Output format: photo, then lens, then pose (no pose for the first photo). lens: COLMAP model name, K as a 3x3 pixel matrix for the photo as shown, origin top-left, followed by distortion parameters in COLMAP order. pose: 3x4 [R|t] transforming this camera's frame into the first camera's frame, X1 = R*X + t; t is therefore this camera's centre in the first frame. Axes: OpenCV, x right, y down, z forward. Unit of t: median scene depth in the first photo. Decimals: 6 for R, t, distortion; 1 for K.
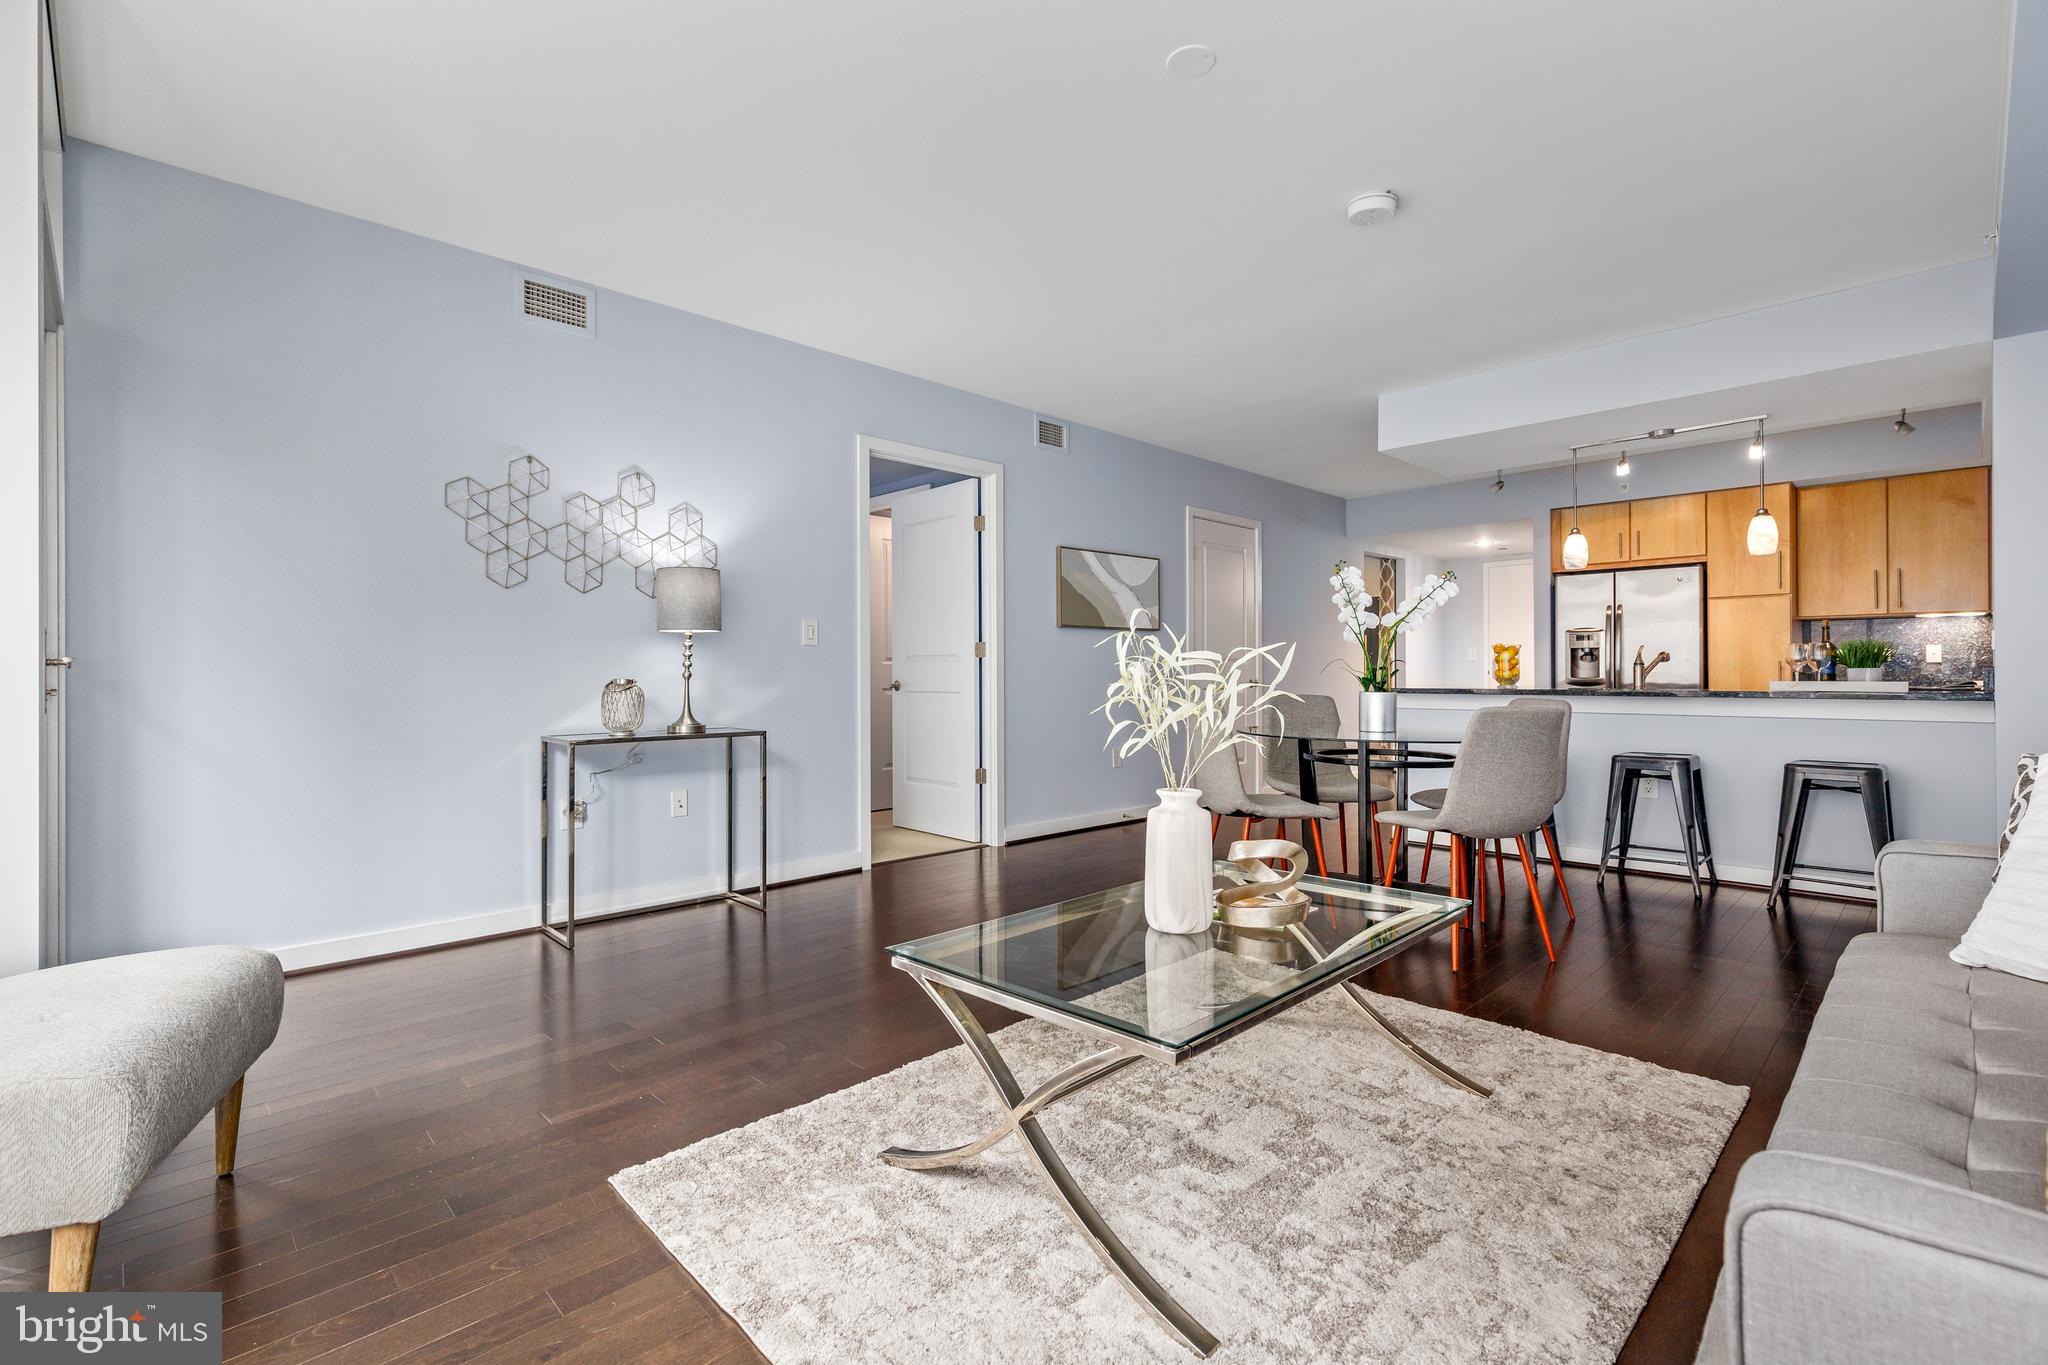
lens RADIAL K [[924.3, 0, 1011.7], [0, 924.3, 669.9], [0, 0, 1]] dist [0.003599, -0.000395]
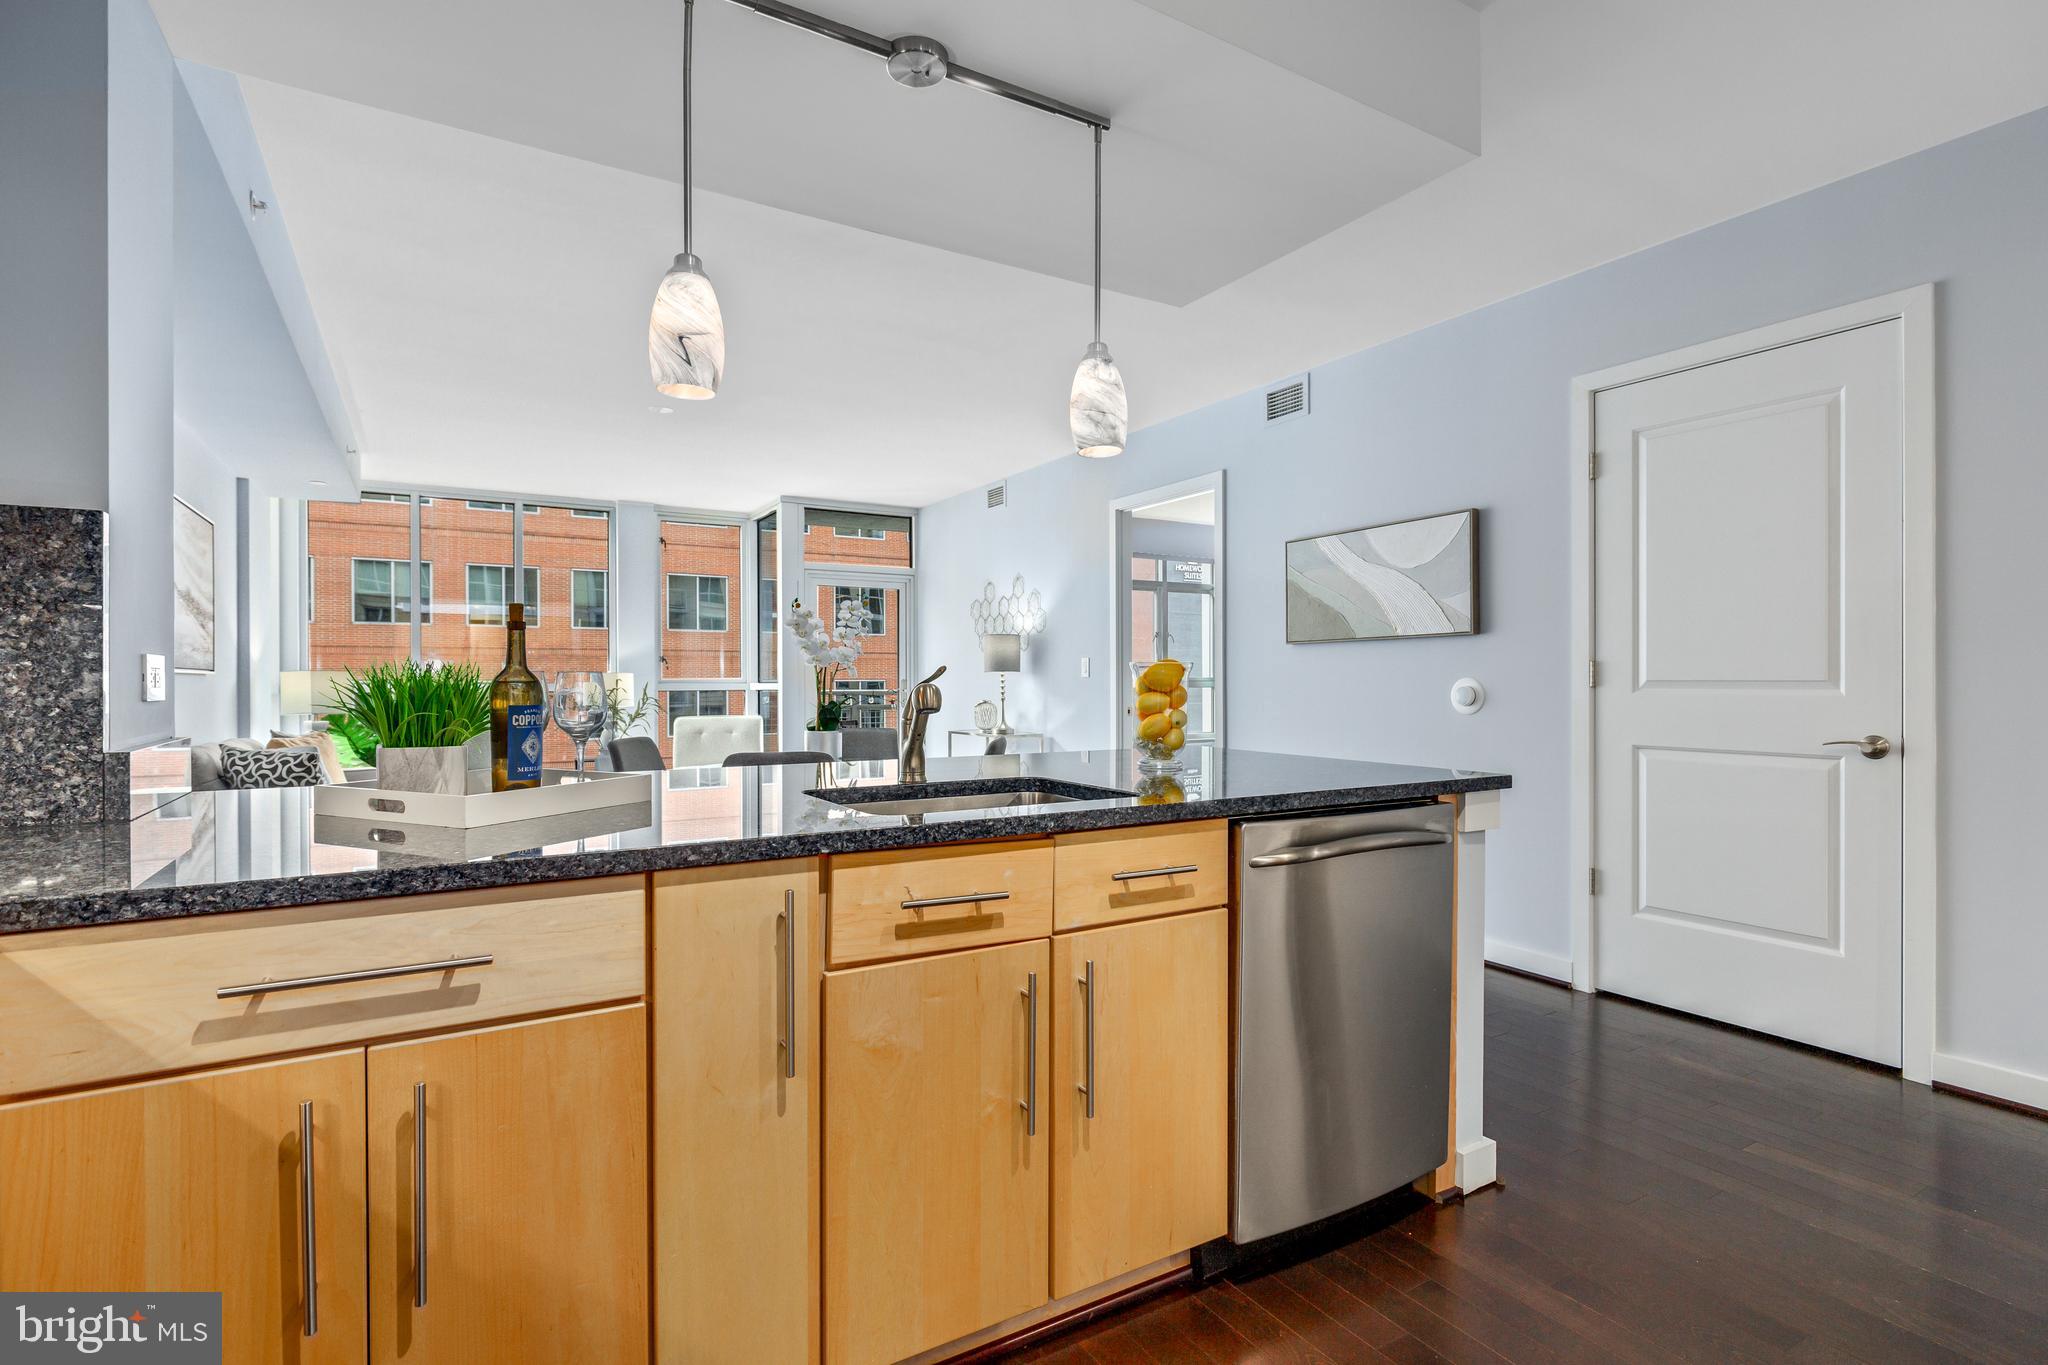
lens RADIAL K [[975.8, 0, 1016.0], [0, 975.8, 685.2], [0, 0, 1]] dist [-0.000815, -0.000150]
pose [[-0.234056, 0.006932, -0.972198, 0.959368], [0.006606, 0.999963, 0.005540, -0.019535], [0.972201, -0.005126, -0.234093, 1.022774]]
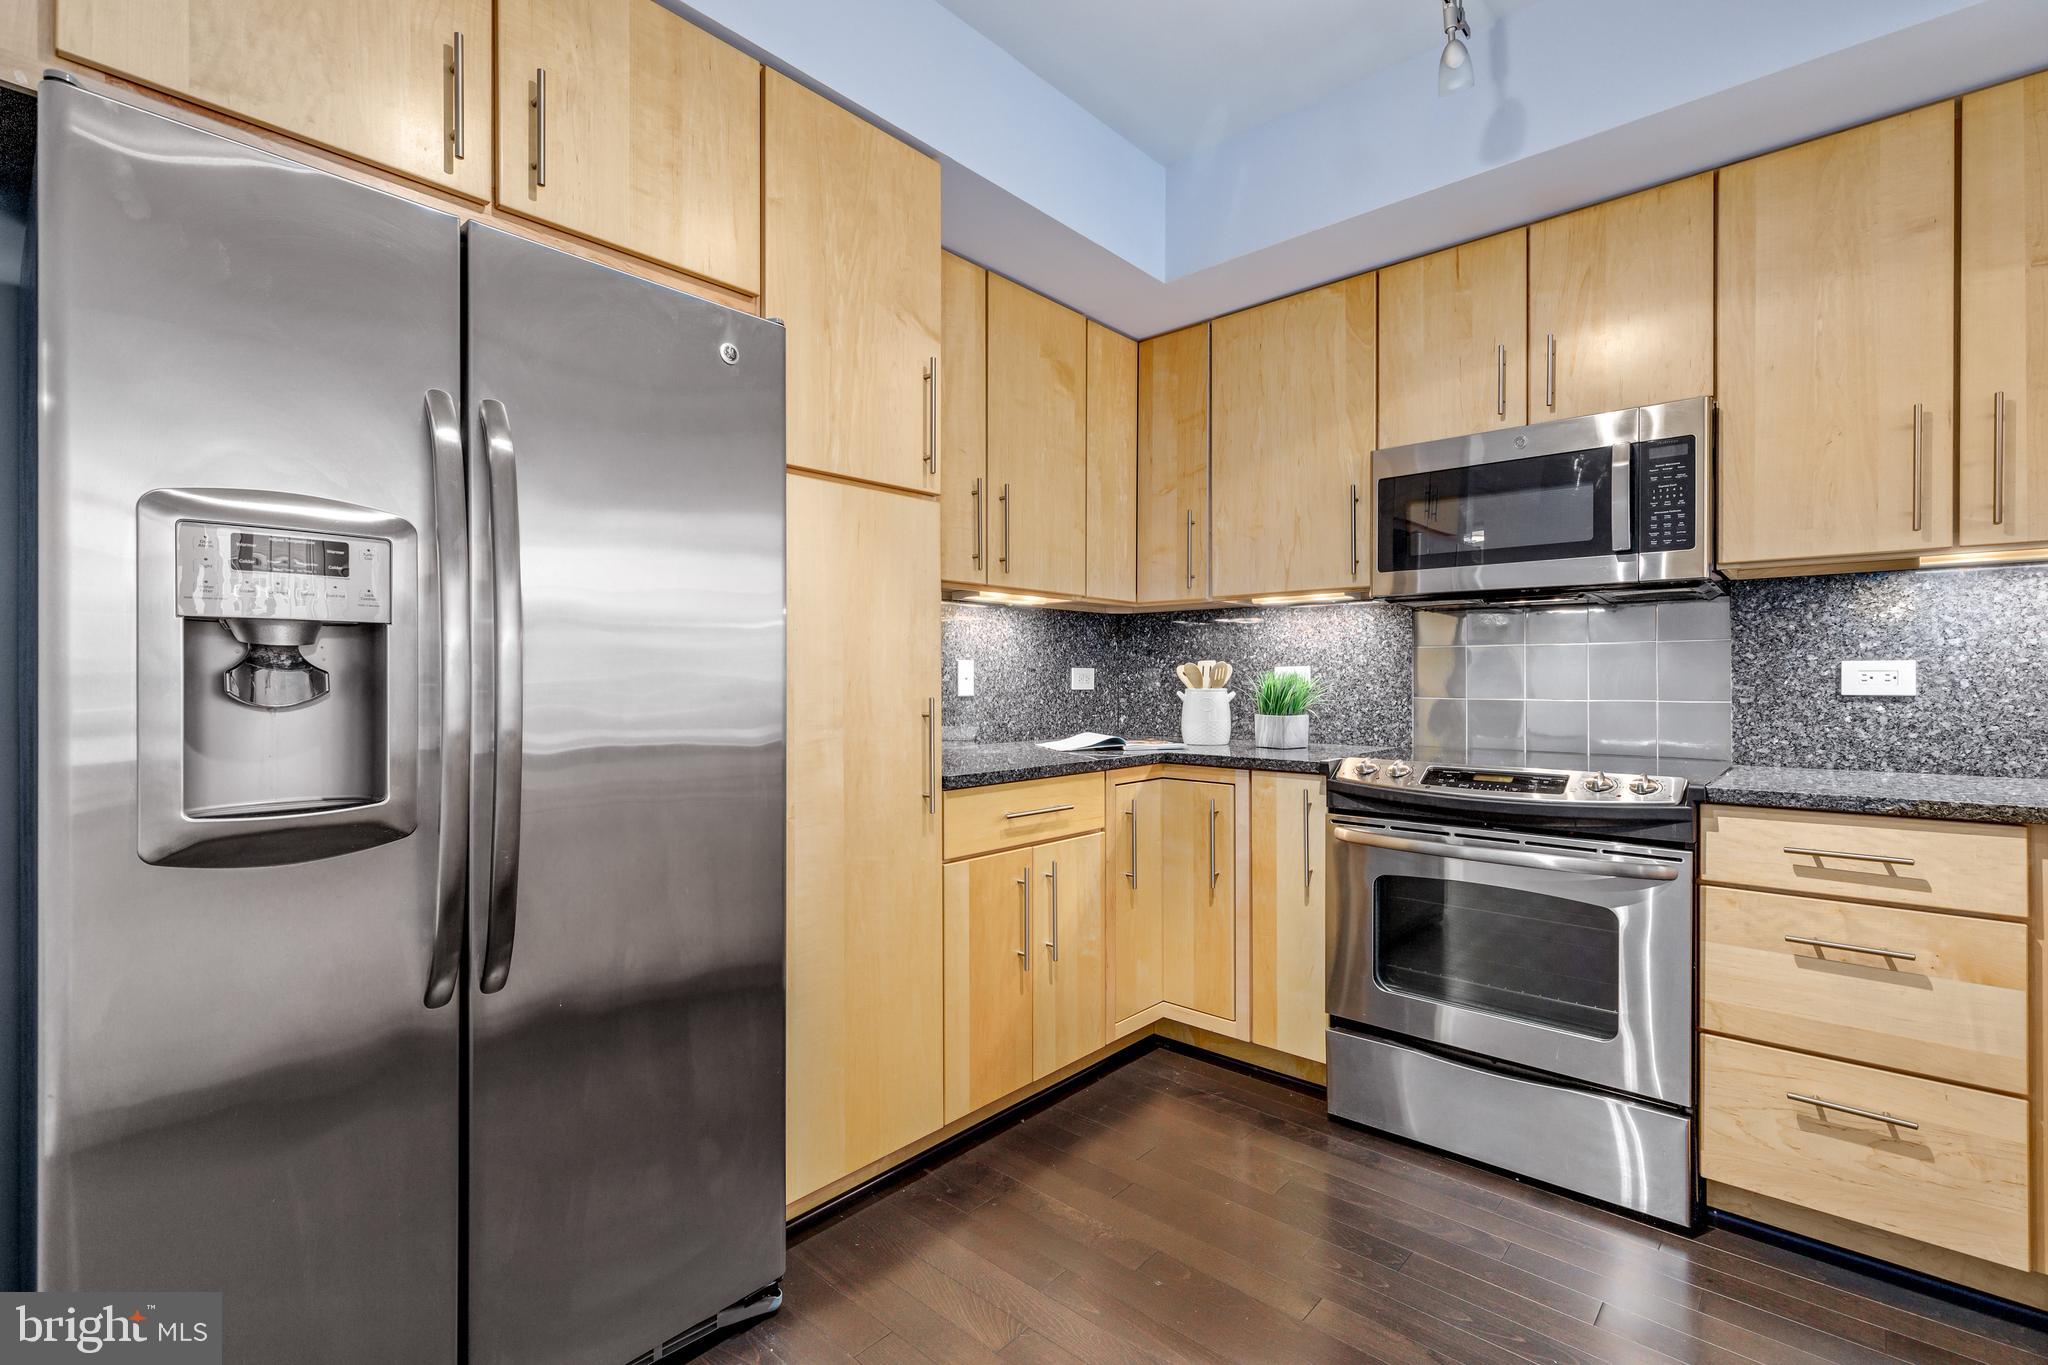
lens RADIAL K [[921.2, 0, 1018.4], [0, 921.2, 678.1], [0, 0, 1]] dist [0.002692, 0.000053]
pose [[-0.059559, 0.002971, 0.998220, 0.581571], [-0.005748, 0.999978, -0.003319, -0.018024], [-0.998208, -0.005935, -0.059540, 1.136971]]
